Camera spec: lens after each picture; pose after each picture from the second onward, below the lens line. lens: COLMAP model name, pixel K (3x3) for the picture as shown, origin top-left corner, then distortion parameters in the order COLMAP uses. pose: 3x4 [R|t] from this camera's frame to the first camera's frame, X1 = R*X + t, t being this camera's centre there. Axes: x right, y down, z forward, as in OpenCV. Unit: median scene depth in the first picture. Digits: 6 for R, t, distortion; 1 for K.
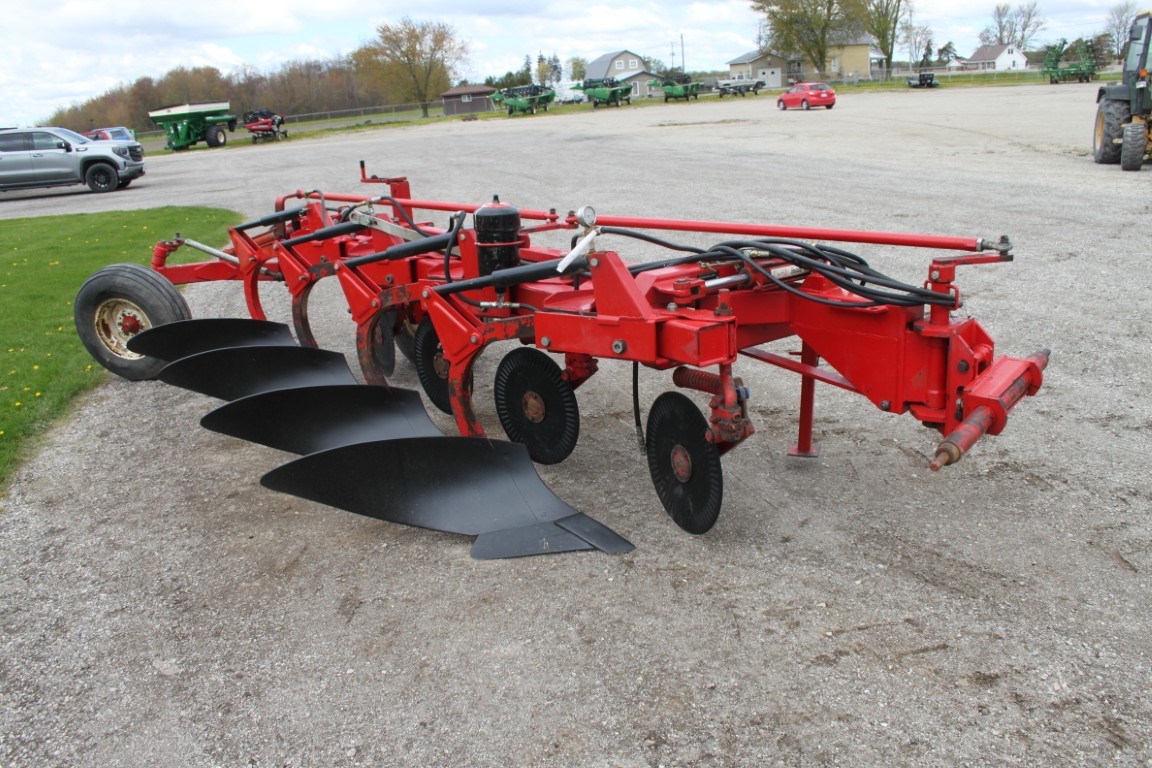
lens RADIAL K [[942.1, 0, 582.8], [0, 942.1, 387.2], [0, 0, 1]] dist [-0.151731, 0.114004]
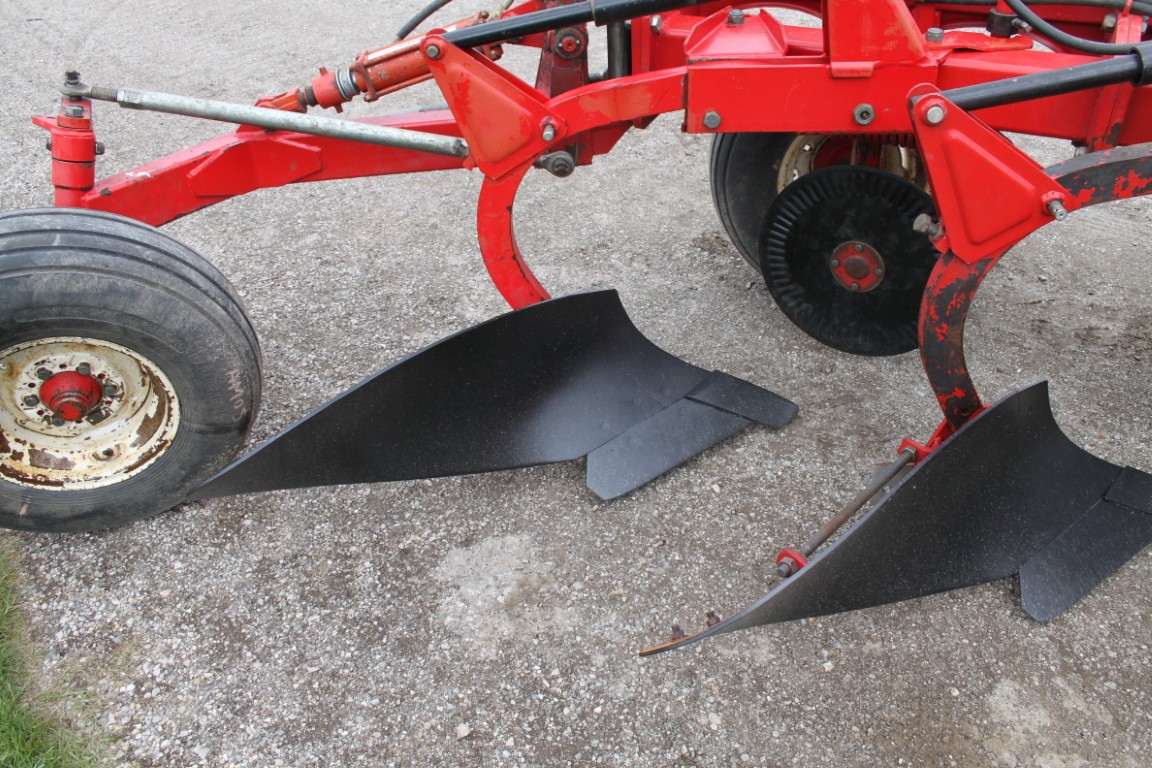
lens RADIAL K [[942.1, 0, 582.8], [0, 942.1, 387.2], [0, 0, 1]] dist [-0.151731, 0.114004]
pose [[0.869792, -0.285681, 0.402303, -0.469199], [0.149284, 0.929490, 0.337286, -0.152738], [-0.470293, -0.233312, 0.851111, 0.646015]]
